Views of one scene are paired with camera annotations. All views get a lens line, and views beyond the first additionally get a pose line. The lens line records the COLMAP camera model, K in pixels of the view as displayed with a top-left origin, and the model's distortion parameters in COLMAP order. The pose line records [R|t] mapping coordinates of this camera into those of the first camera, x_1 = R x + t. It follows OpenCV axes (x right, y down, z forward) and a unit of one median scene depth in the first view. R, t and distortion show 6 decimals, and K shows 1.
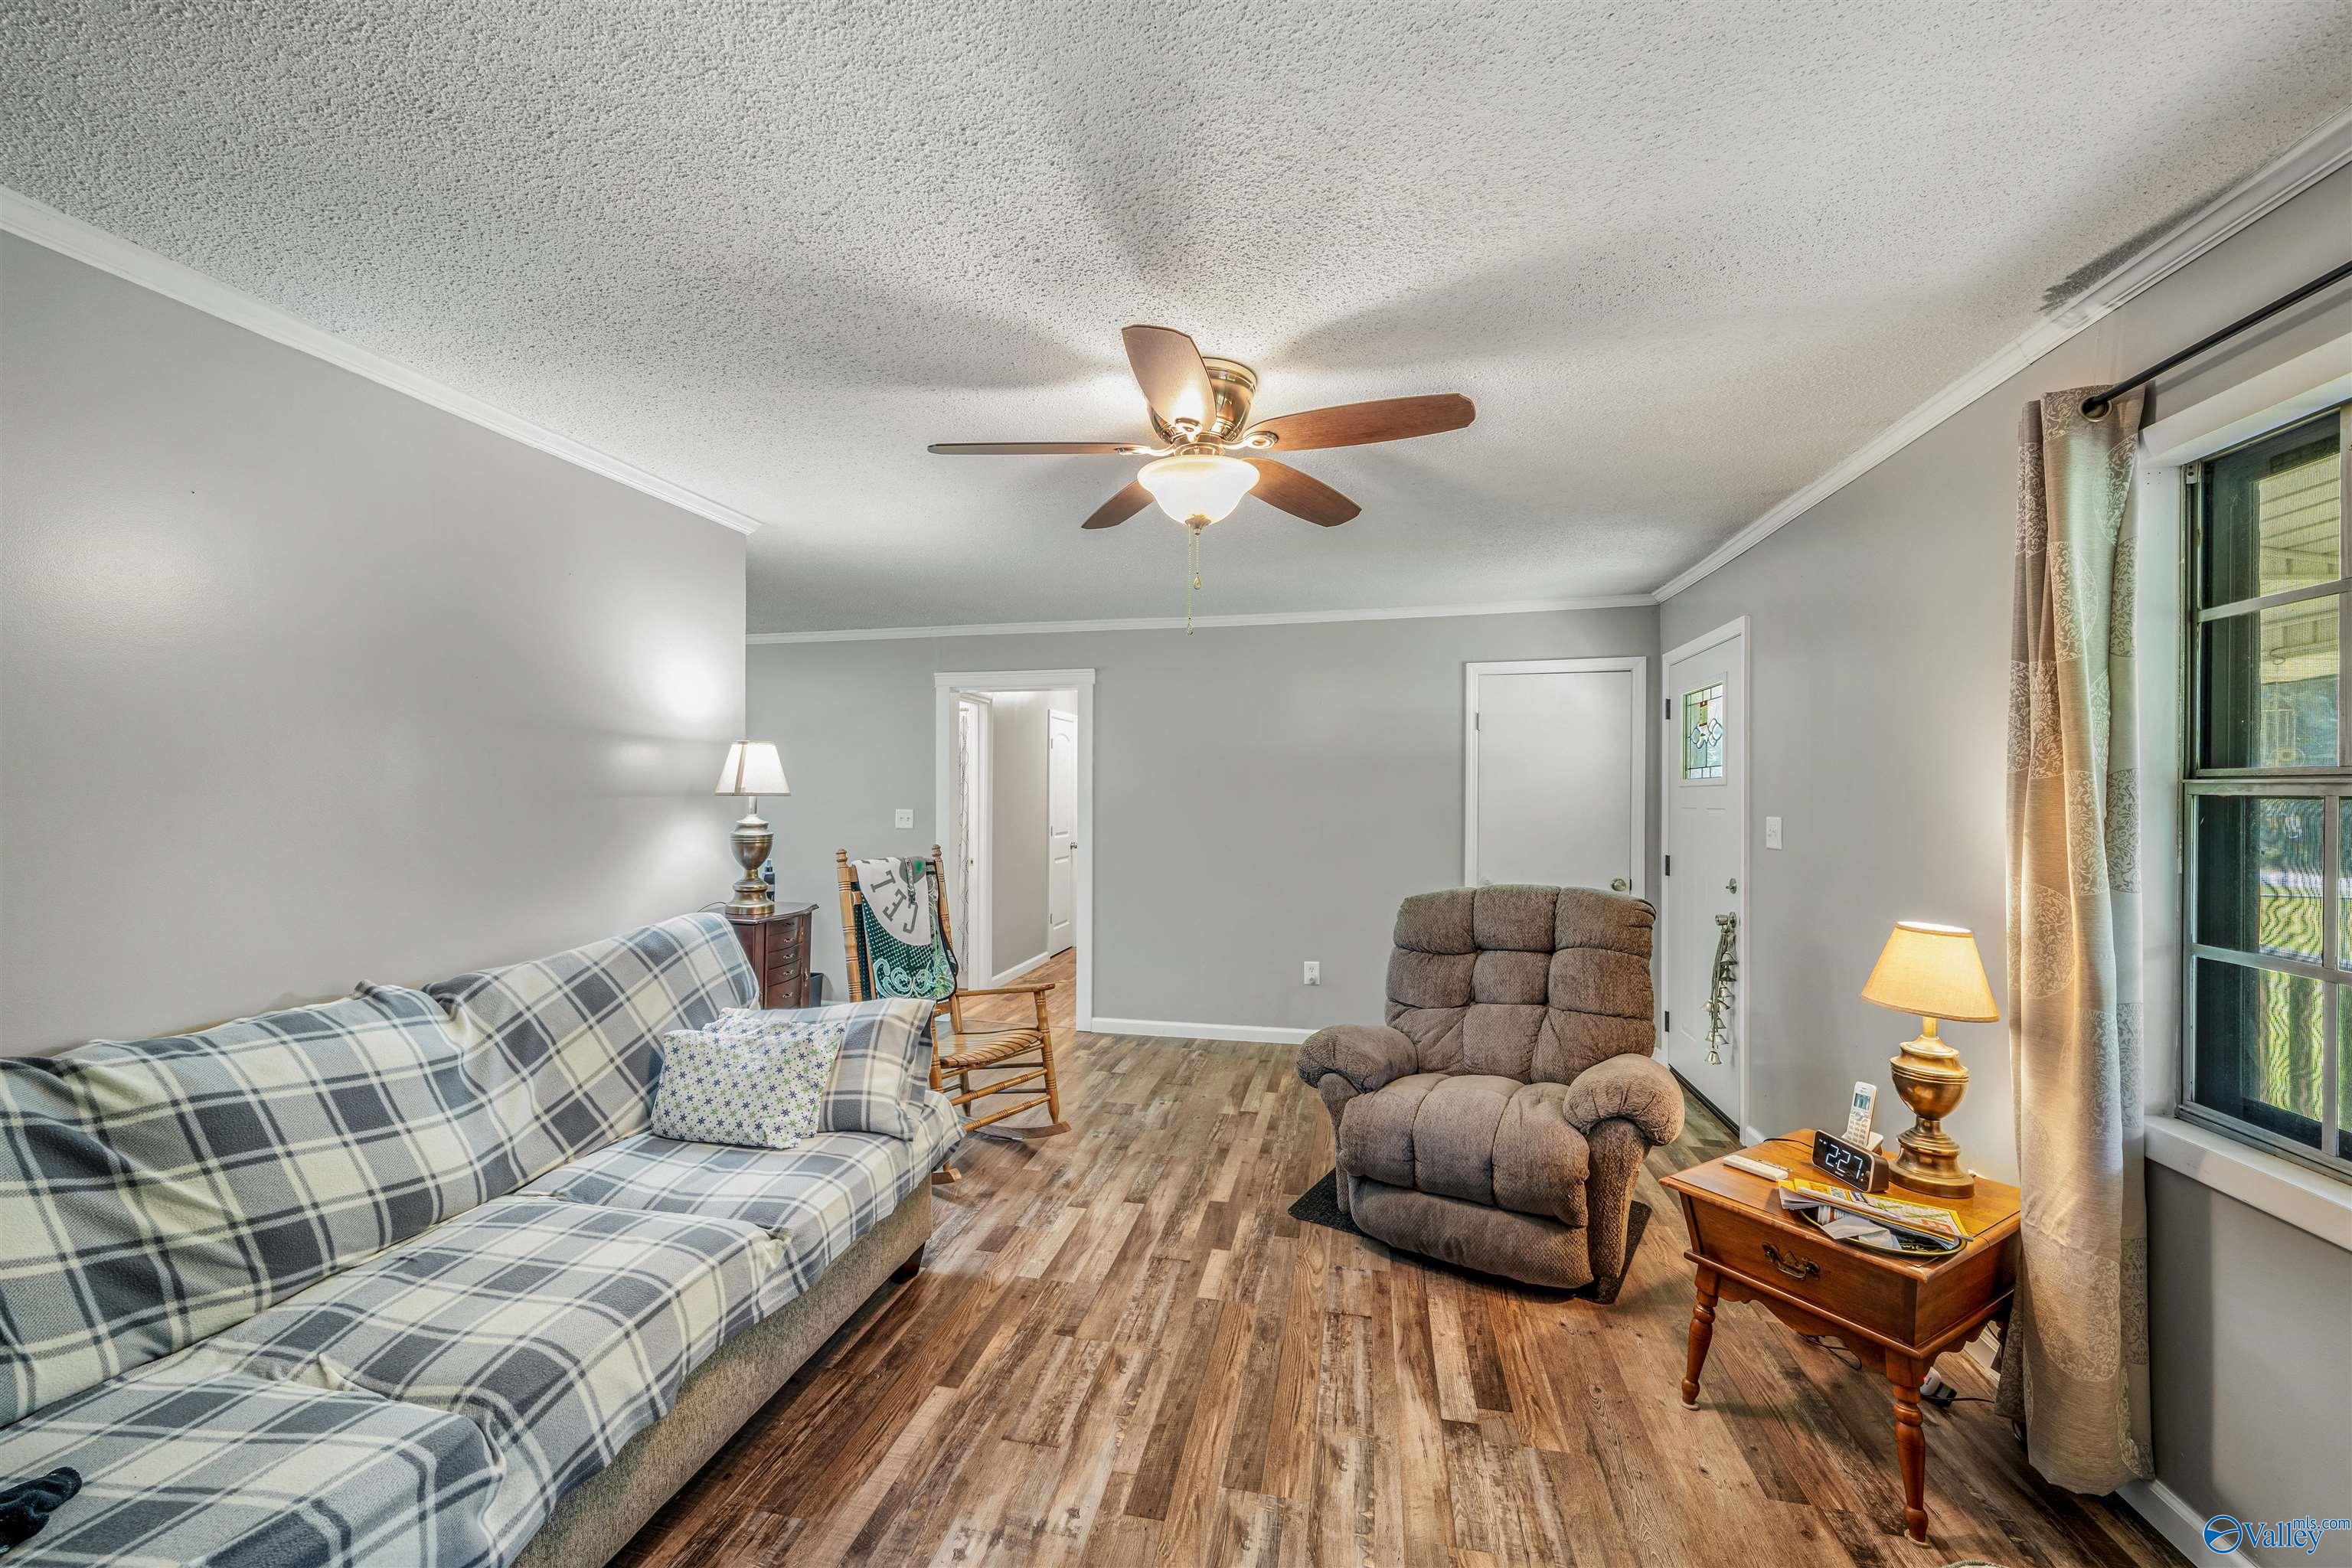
lens RADIAL K [[920.4, 0, 1181.7], [0, 920.4, 805.1], [0, 0, 1]] dist [-0.000822, -0.000493]
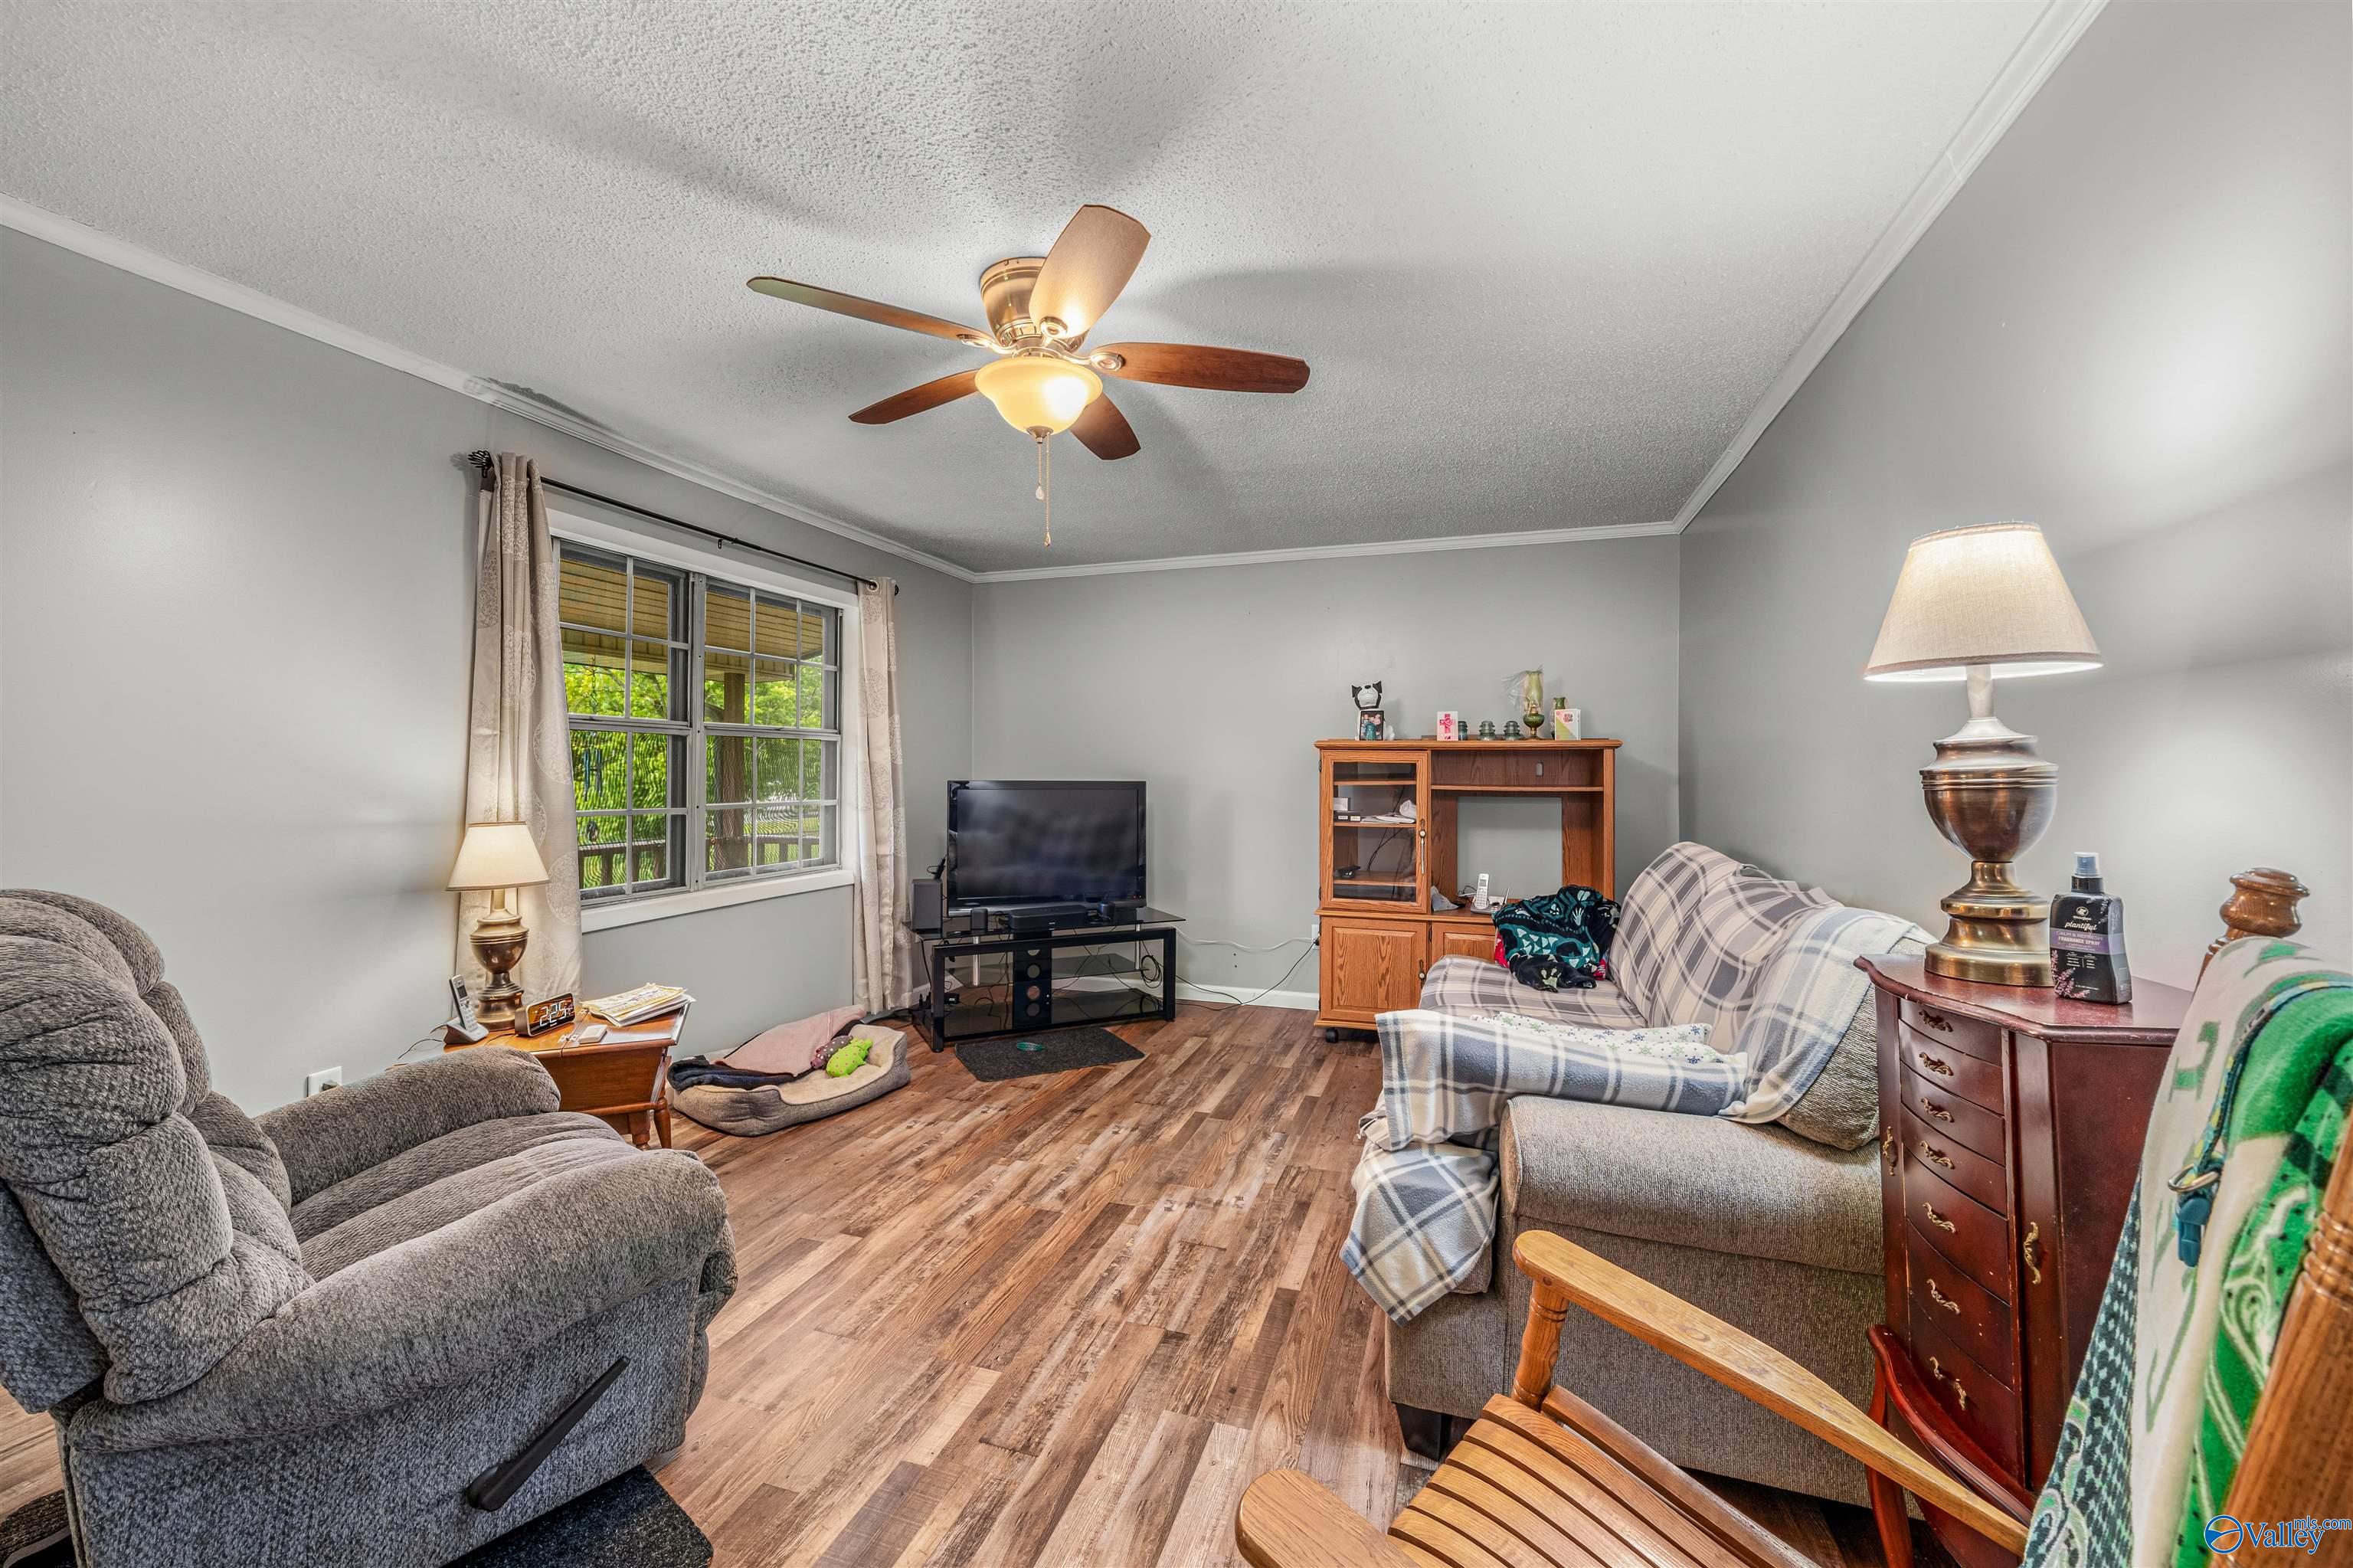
lens RADIAL K [[920.8, 0, 1163.5], [0, 920.8, 735.2], [0, 0, 1]] dist [-0.000822, -0.000493]
pose [[-0.991558, 0.000659, 0.129664, -0.236059], [-0.003237, 0.999550, -0.029832, 0.041457], [-0.129626, -0.030000, -0.991109, 1.942789]]
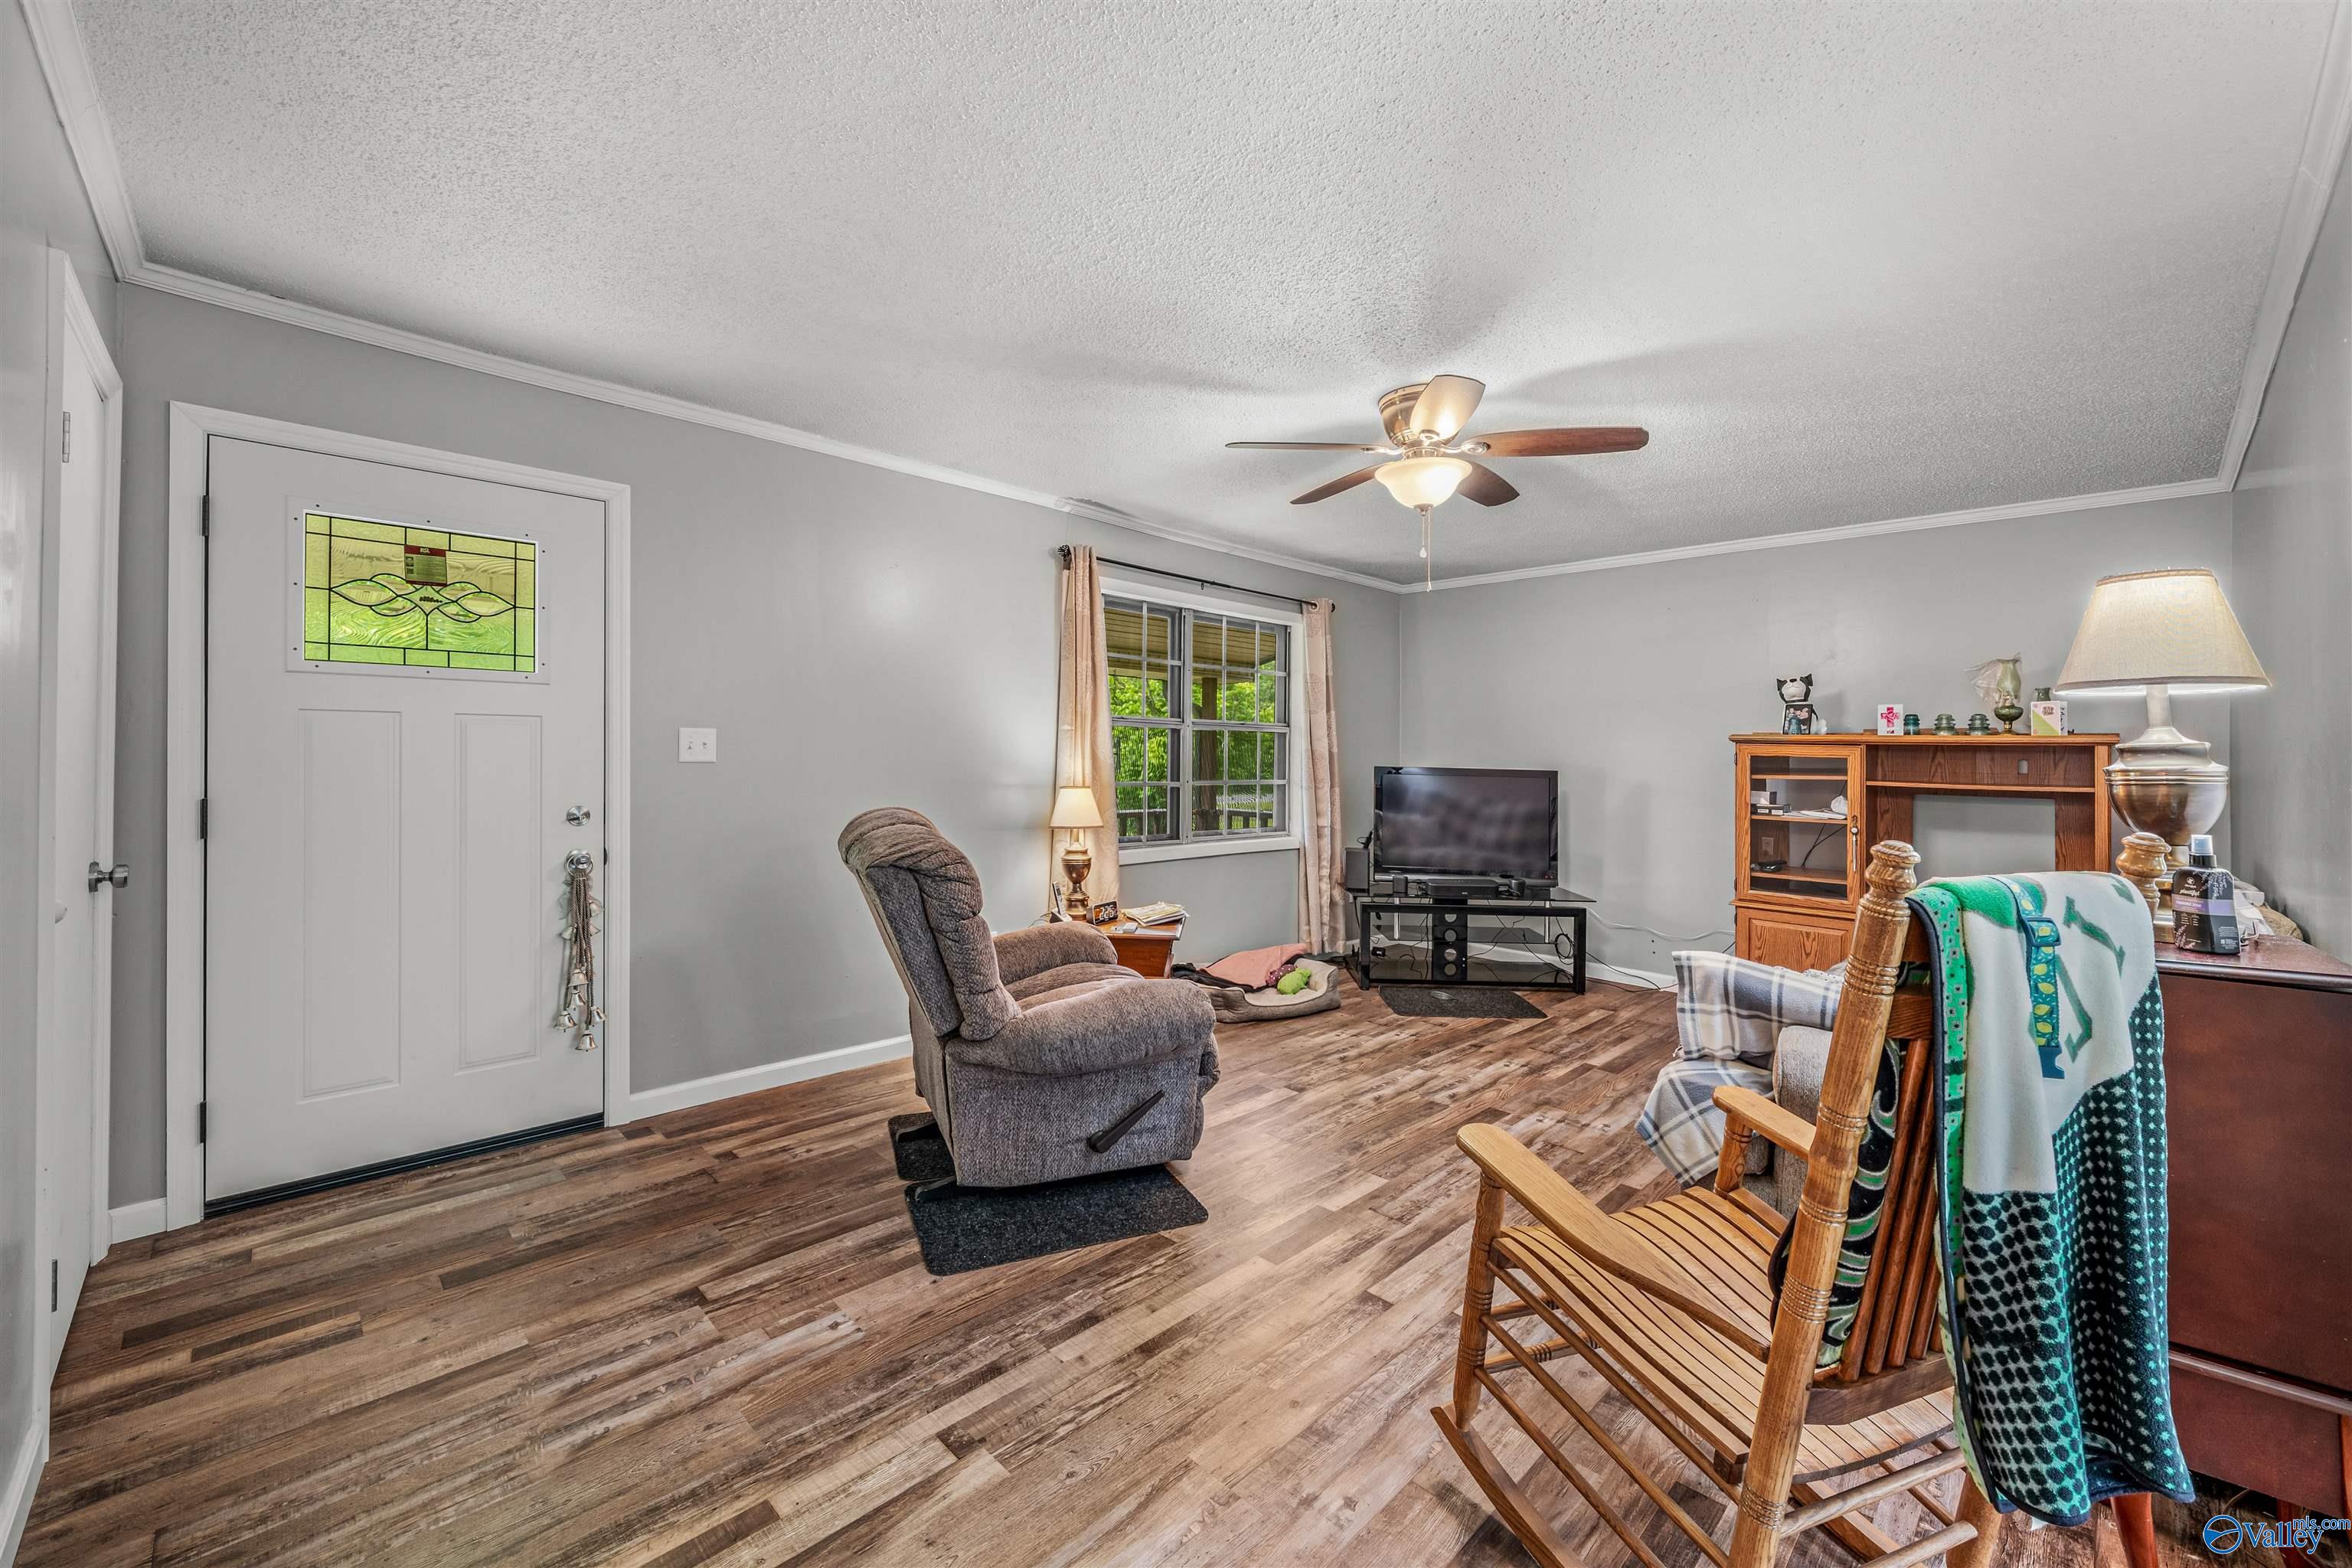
lens RADIAL K [[920.4, 0, 1176.6], [0, 920.4, 731.4], [0, 0, 1]] dist [-0.000822, -0.000493]
pose [[-0.827157, -0.003854, 0.561958, -0.420704], [-0.015833, 0.999739, -0.016448, 0.038928], [-0.561748, -0.022503, -0.827002, 2.266800]]
